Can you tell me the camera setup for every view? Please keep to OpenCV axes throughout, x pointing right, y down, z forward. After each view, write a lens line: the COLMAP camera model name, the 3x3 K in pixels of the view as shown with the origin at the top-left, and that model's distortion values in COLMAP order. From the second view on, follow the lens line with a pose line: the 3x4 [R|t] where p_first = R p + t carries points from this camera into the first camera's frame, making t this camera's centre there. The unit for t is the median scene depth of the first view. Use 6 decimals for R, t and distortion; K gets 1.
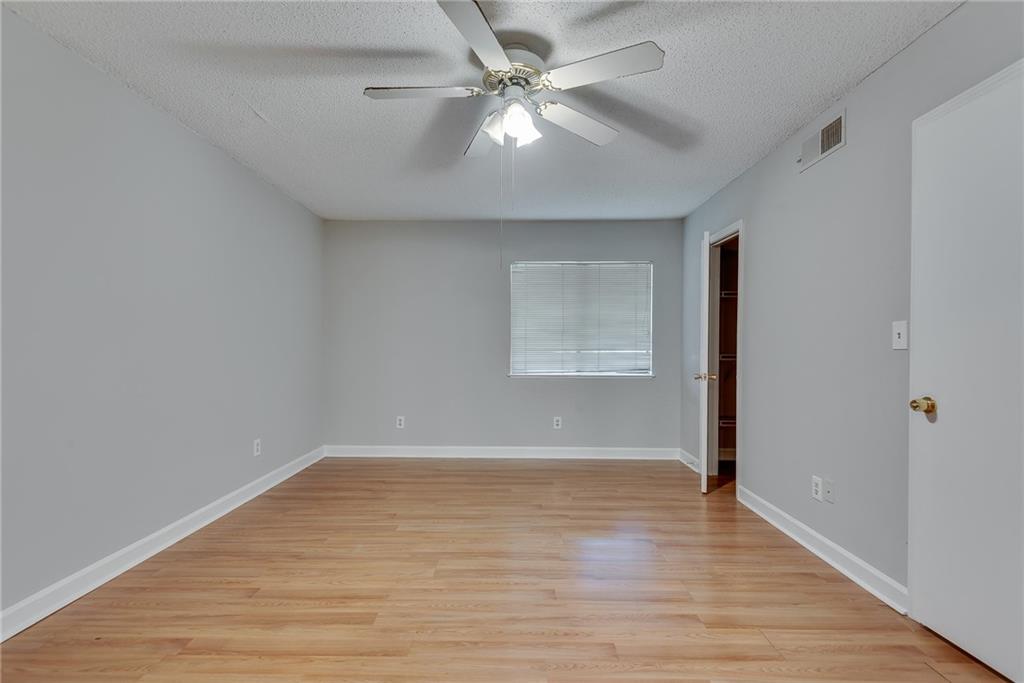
lens RADIAL K [[468.6, 0, 516.5], [0, 468.6, 344.6], [0, 0, 1]] dist [0.015010, -0.007335]
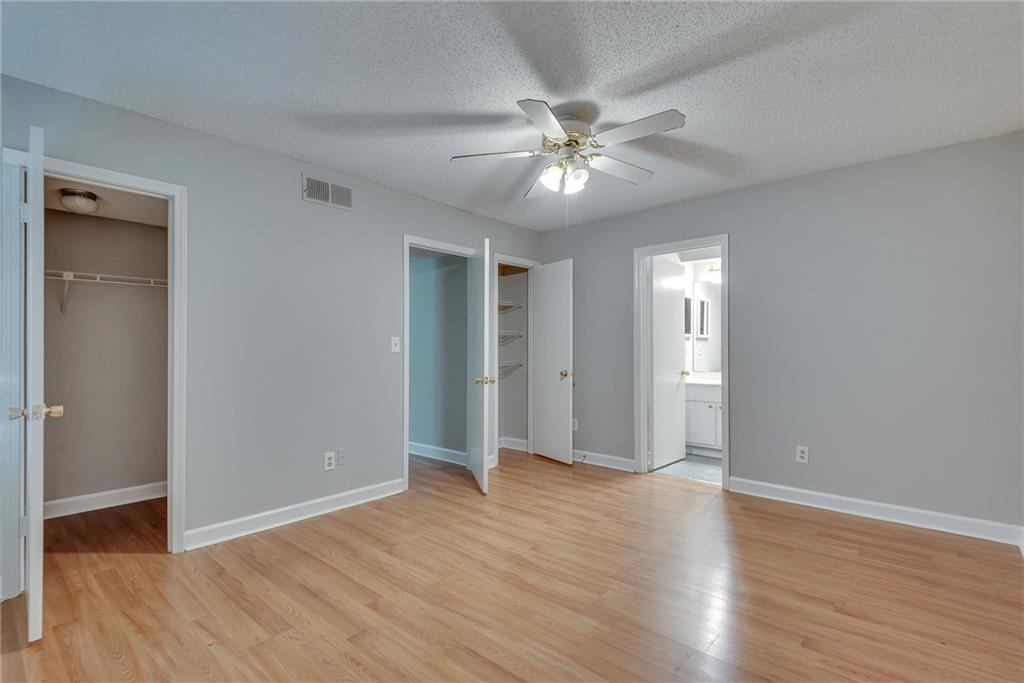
lens RADIAL K [[468.6, 0, 518.0], [0, 468.6, 346.2], [0, 0, 1]] dist [0.015010, -0.007335]
pose [[-0.756359, -0.001287, 0.654156, -0.729373], [-0.008398, 0.999935, -0.007743, -0.004761], [-0.654103, -0.011350, -0.756320, 2.025845]]
